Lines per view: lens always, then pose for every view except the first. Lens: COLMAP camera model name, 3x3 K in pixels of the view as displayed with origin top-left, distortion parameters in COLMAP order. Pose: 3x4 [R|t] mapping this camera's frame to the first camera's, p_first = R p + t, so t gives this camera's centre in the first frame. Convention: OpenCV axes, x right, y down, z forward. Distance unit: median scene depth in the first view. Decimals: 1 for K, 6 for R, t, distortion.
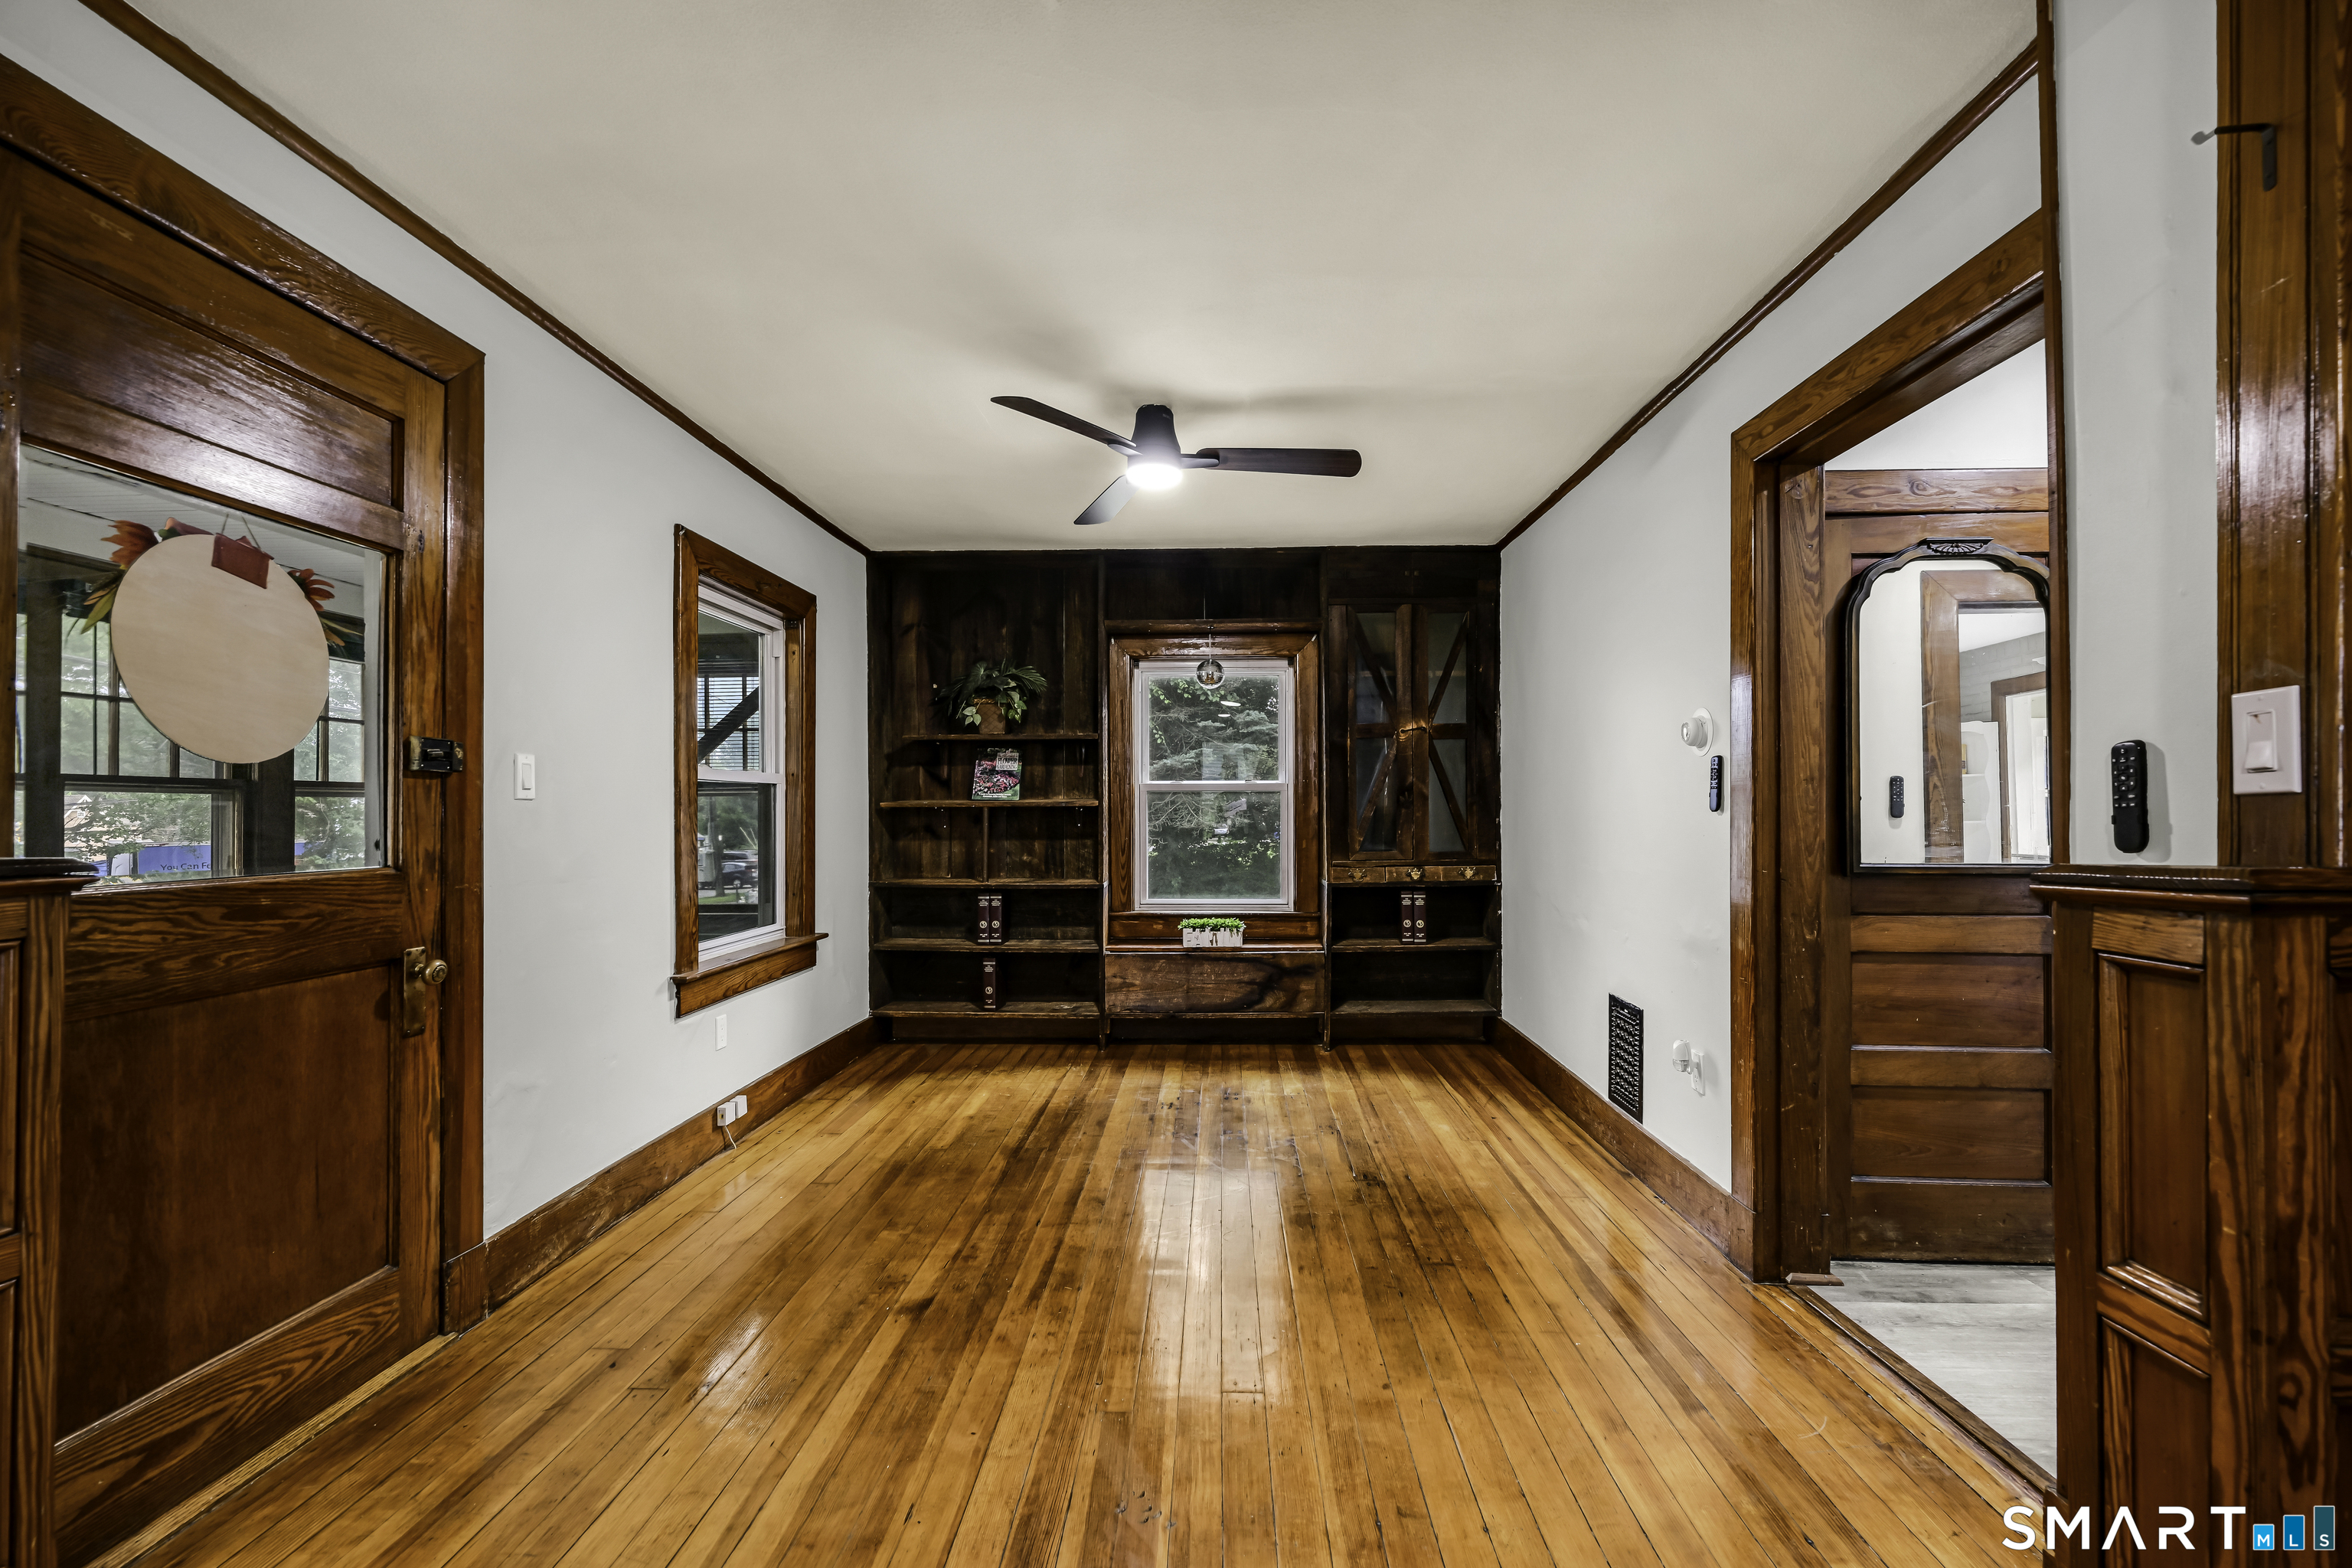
lens RADIAL K [[1008.9, 0, 1200.3], [0, 1008.9, 799.6], [0, 0, 1]] dist [-0.009199, -0.000132]
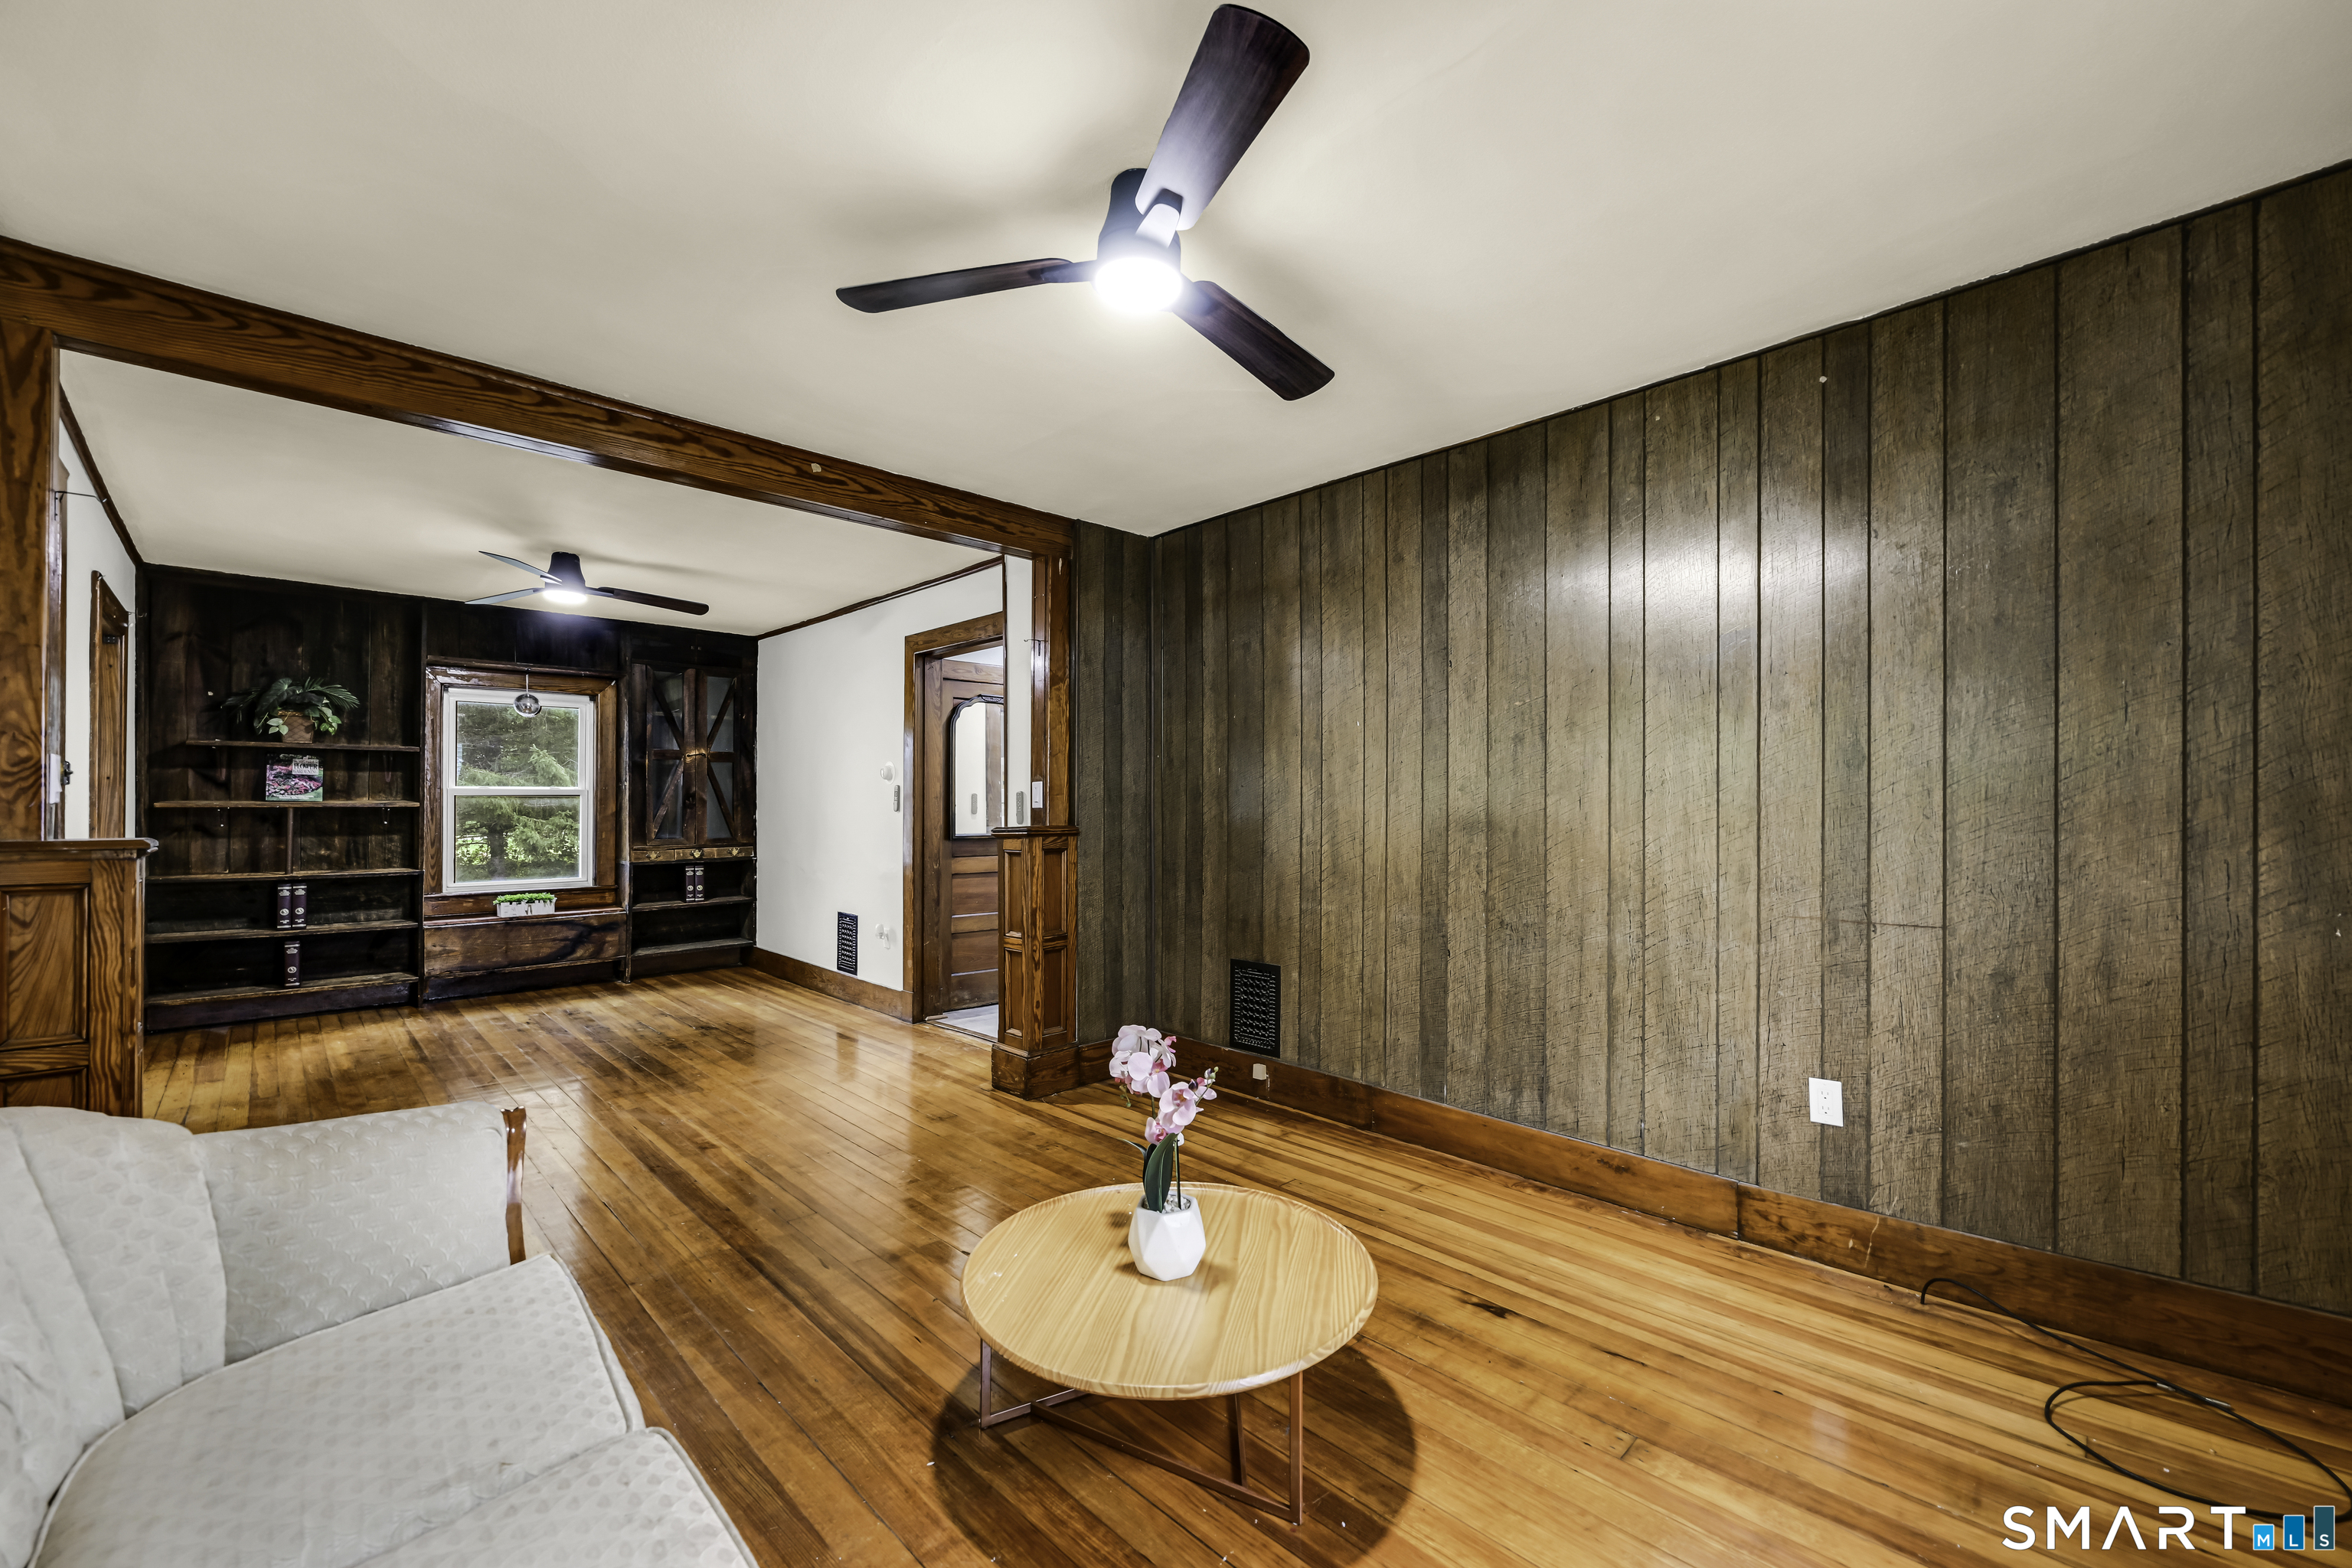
lens RADIAL K [[942.7, 0, 1177.7], [0, 942.7, 801.7], [0, 0, 1]] dist [-0.002656, 0.000645]
pose [[0.700746, 0.005615, 0.713389, -0.271843], [-0.008546, 0.999963, 0.000523, -0.008425], [-0.713360, -0.006463, 0.700768, -0.451877]]
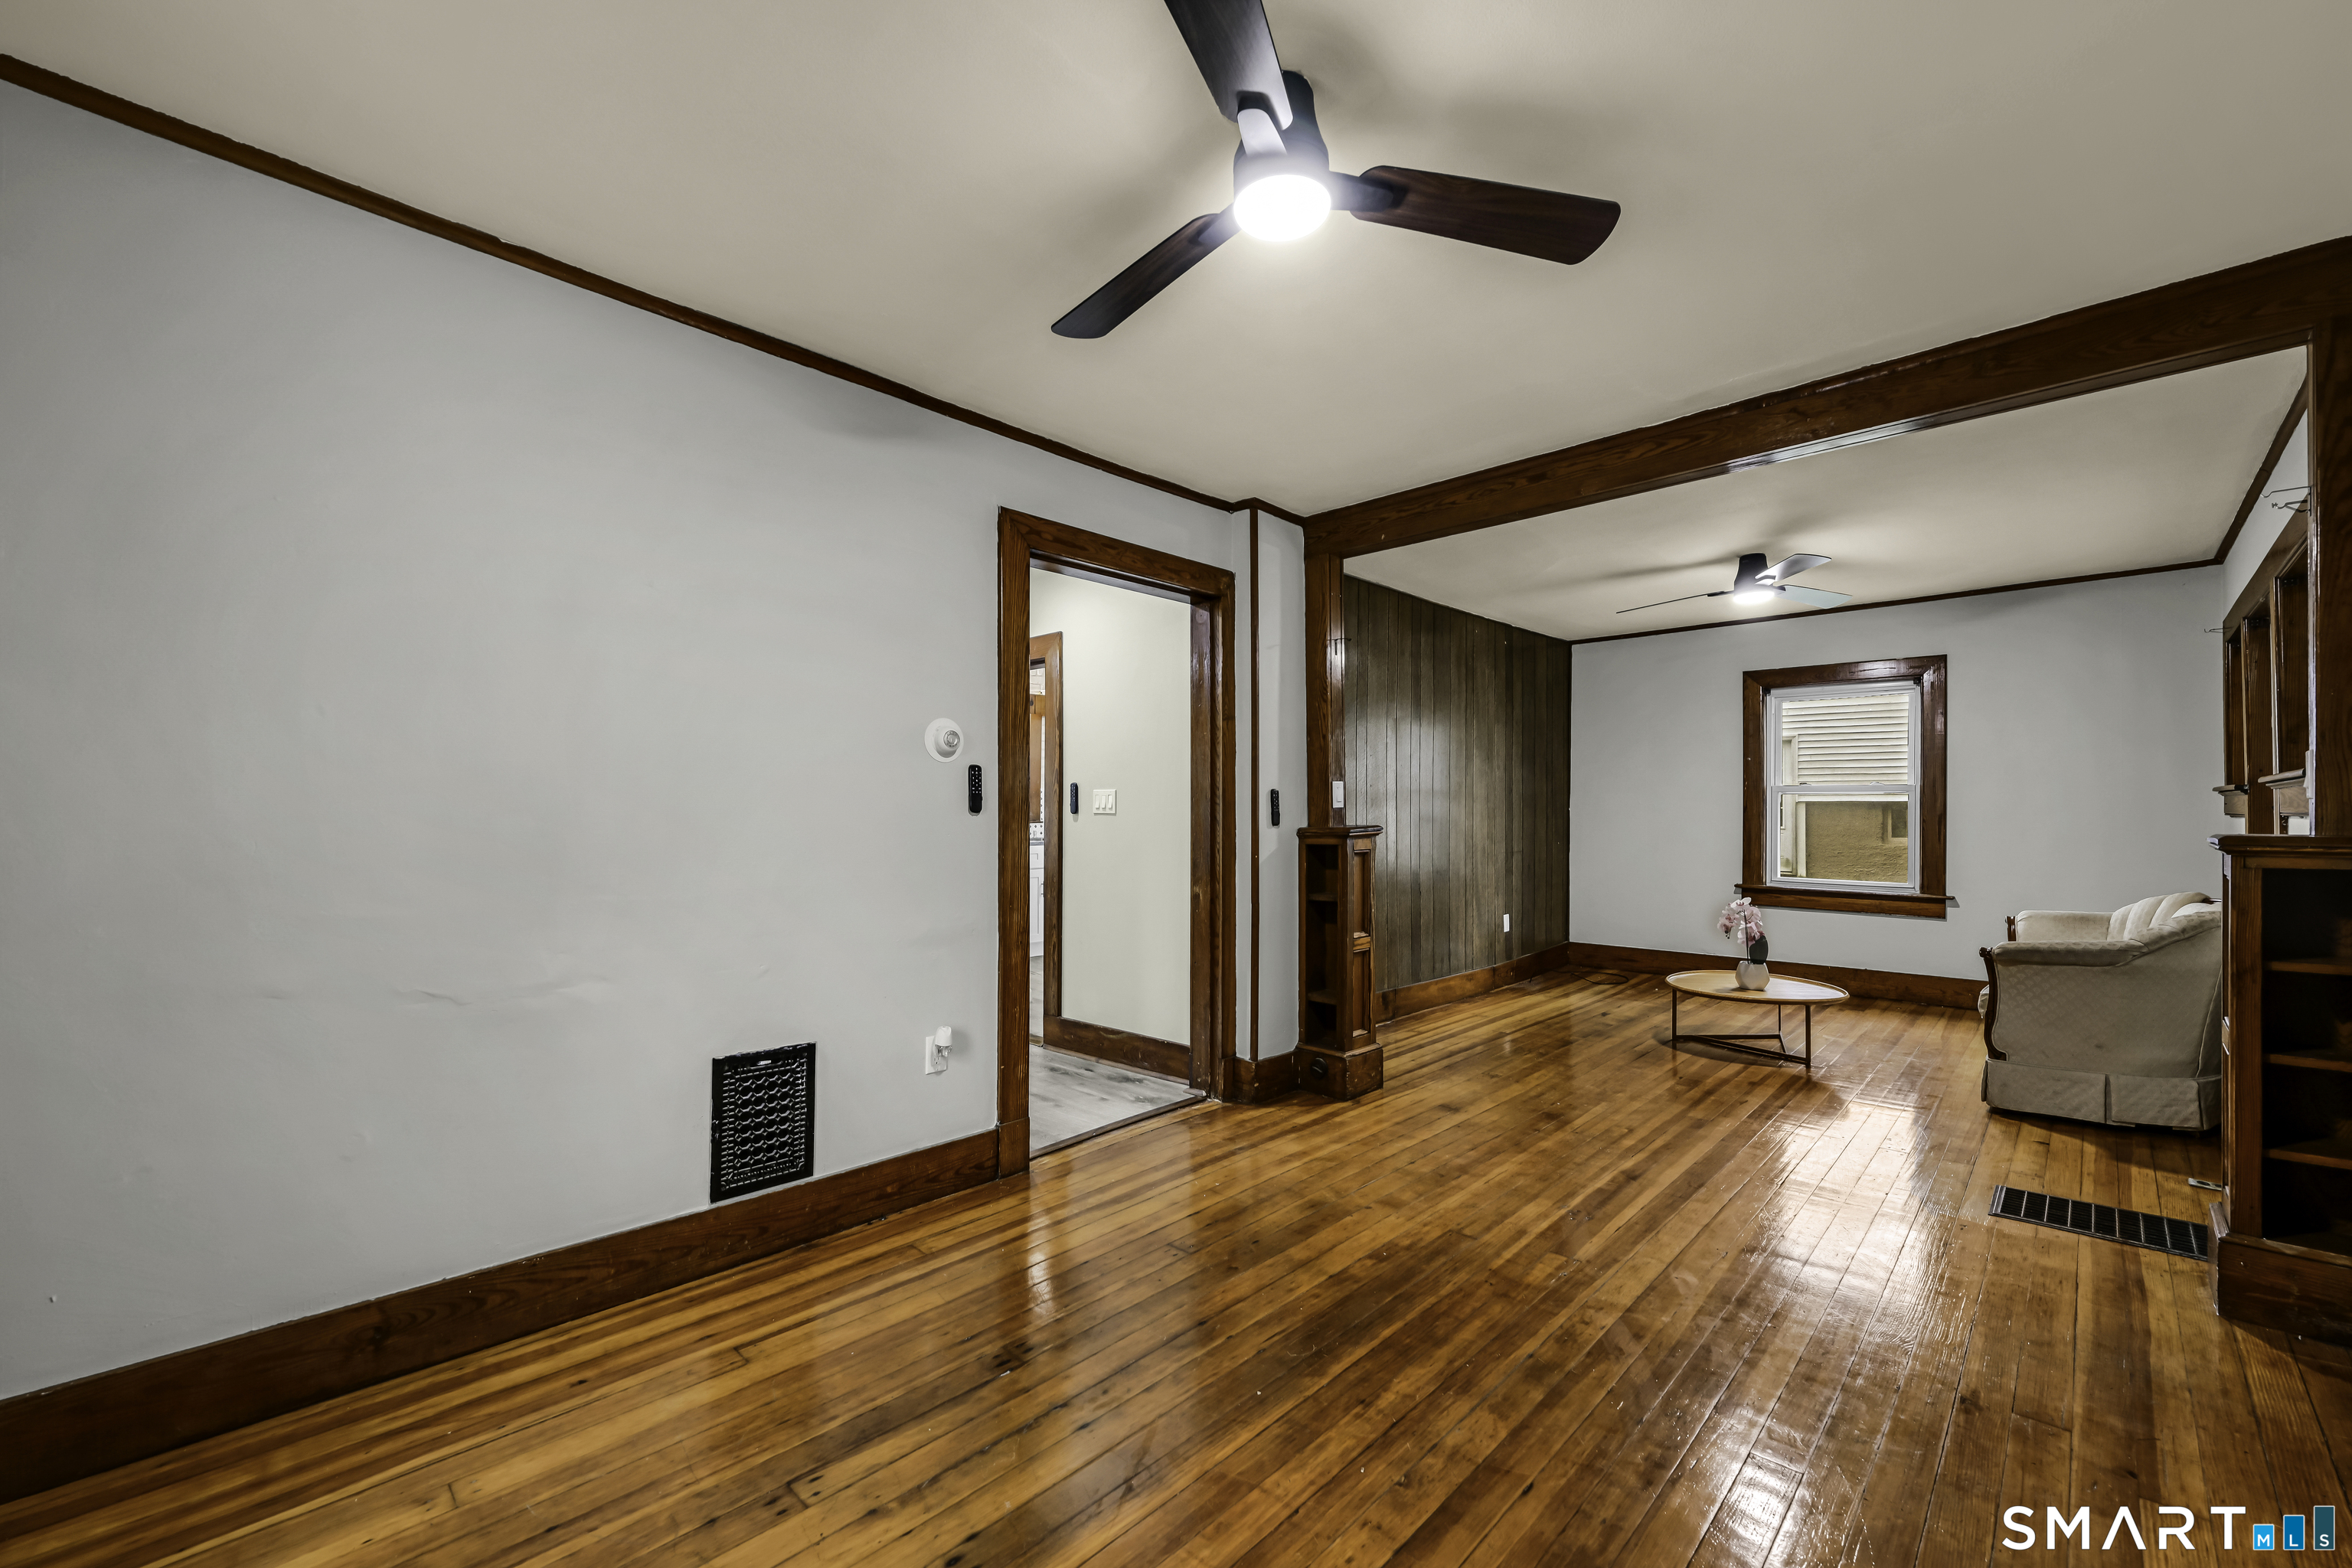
lens RADIAL K [[942.7, 0, 1194.3], [0, 942.7, 801.2], [0, 0, 1]] dist [-0.002656, 0.000645]
pose [[-0.735281, 0.013732, 0.677623, -0.238300], [-0.002619, 0.999730, -0.023102, 0.011789], [-0.677757, -0.018761, -0.735046, 0.923539]]
